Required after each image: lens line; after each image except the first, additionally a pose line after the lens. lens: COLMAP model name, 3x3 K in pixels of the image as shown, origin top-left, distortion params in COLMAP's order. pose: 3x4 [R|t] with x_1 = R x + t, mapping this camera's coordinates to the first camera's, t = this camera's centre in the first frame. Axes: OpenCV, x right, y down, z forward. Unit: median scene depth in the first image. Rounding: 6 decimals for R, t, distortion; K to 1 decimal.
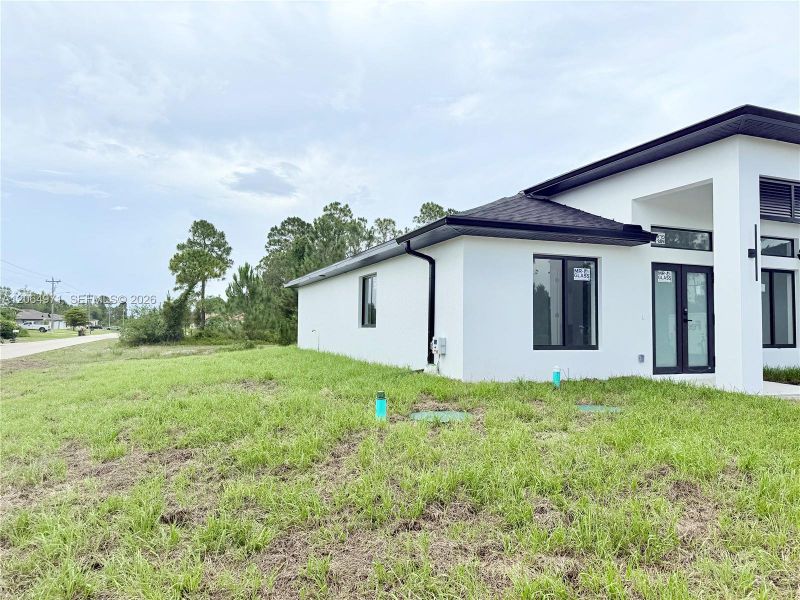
lens RADIAL K [[555.2, 0, 399.7], [0, 555.2, 297.7], [0, 0, 1]] dist [0.057430, -0.075535]
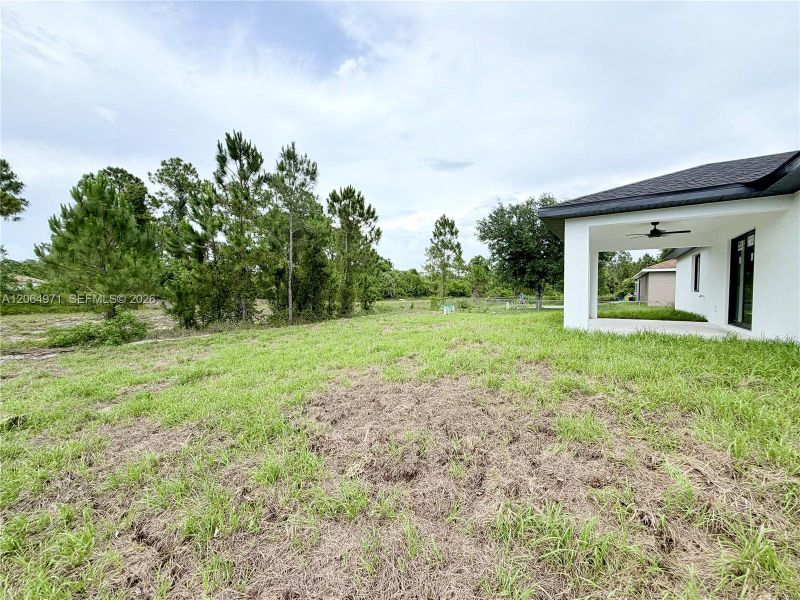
lens RADIAL K [[319.1, 0, 398.1], [0, 319.1, 300.8], [0, 0, 1]] dist [-0.002833, -0.000306]
pose [[0.822293, -0.026834, 0.568431, -0.133570], [-0.024585, 0.996280, 0.082596, 0.021184], [-0.568532, -0.081893, 0.818575, 0.346937]]
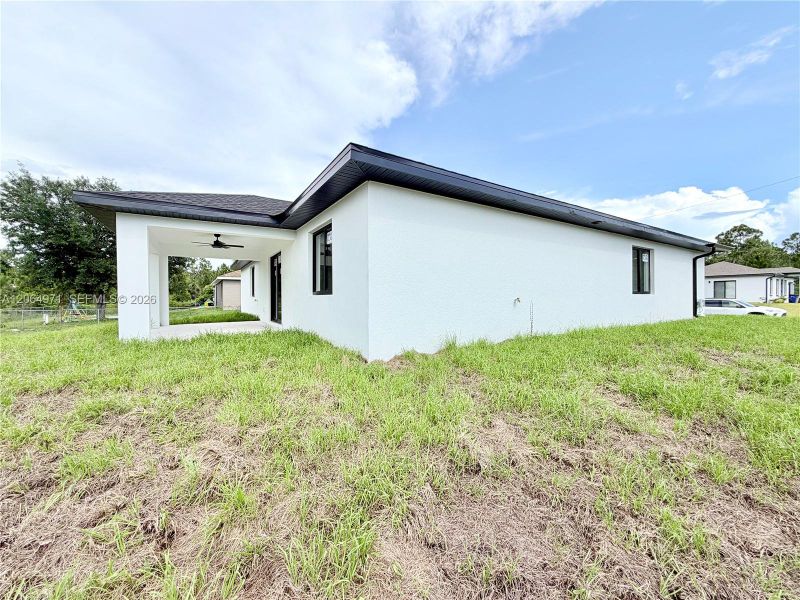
lens RADIAL K [[319.1, 0, 400.1], [0, 319.1, 297.5], [0, 0, 1]] dist [-0.002833, -0.000306]
pose [[-0.195543, -0.013918, 0.980596, -0.130702], [-0.049157, 0.998782, 0.004374, 0.021323], [-0.979462, -0.047348, -0.195989, 0.340921]]
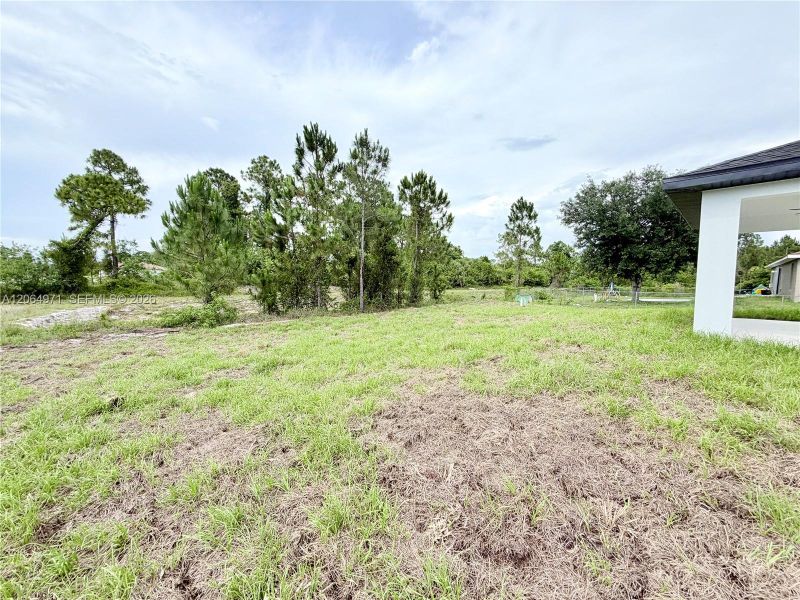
lens RADIAL K [[319.1, 0, 396.6], [0, 319.1, 298.4], [0, 0, 1]] dist [-0.002833, -0.000306]
pose [[0.925690, -0.025133, 0.377447, -0.130089], [-0.021081, 0.992812, 0.117809, 0.020756], [-0.377695, -0.117012, 0.918507, 0.358225]]
